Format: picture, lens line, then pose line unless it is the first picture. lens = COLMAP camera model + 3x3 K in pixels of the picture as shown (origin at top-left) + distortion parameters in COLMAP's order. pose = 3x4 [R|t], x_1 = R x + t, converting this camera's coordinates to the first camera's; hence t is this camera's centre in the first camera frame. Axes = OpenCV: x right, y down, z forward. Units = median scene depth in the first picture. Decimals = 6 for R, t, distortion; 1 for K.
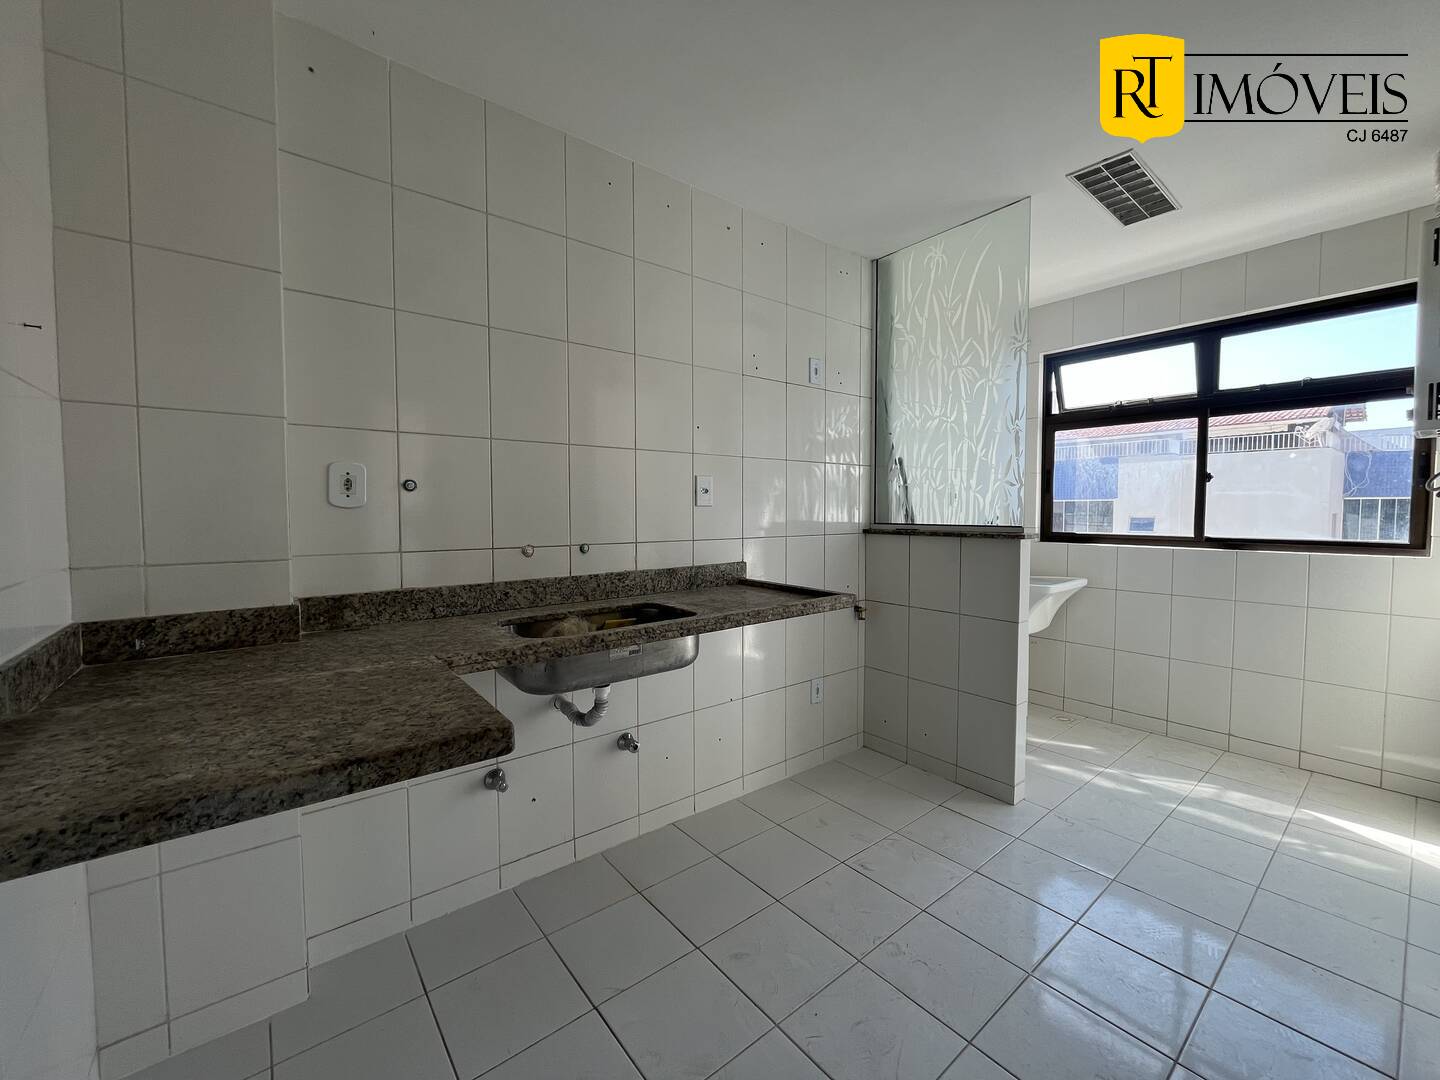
lens RADIAL K [[582.0, 0, 720.0], [0, 582.0, 540.0], [0, 0, 1]] dist [-0.000376, -0.000368]
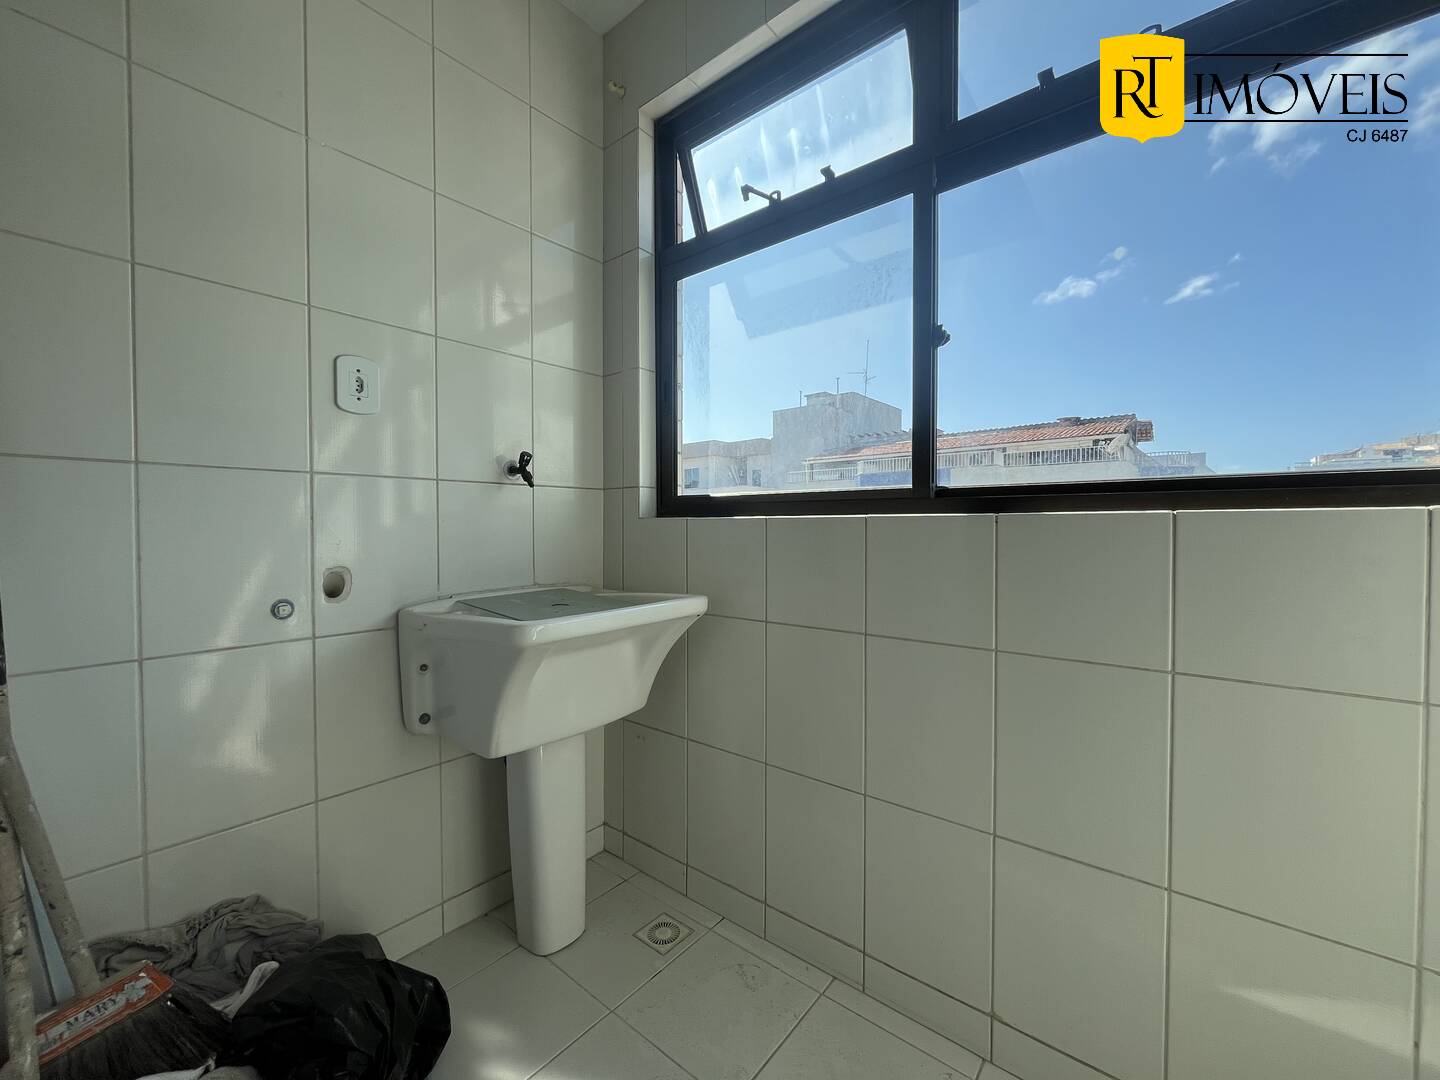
lens RADIAL K [[582.0, 0, 720.0], [0, 582.0, 540.0], [0, 0, 1]] dist [-0.000376, -0.000368]
pose [[0.979814, -0.005364, 0.199837, 0.514641], [0.010867, 0.999591, -0.026455, 0.034513], [-0.199614, 0.028093, 0.979472, 0.540017]]
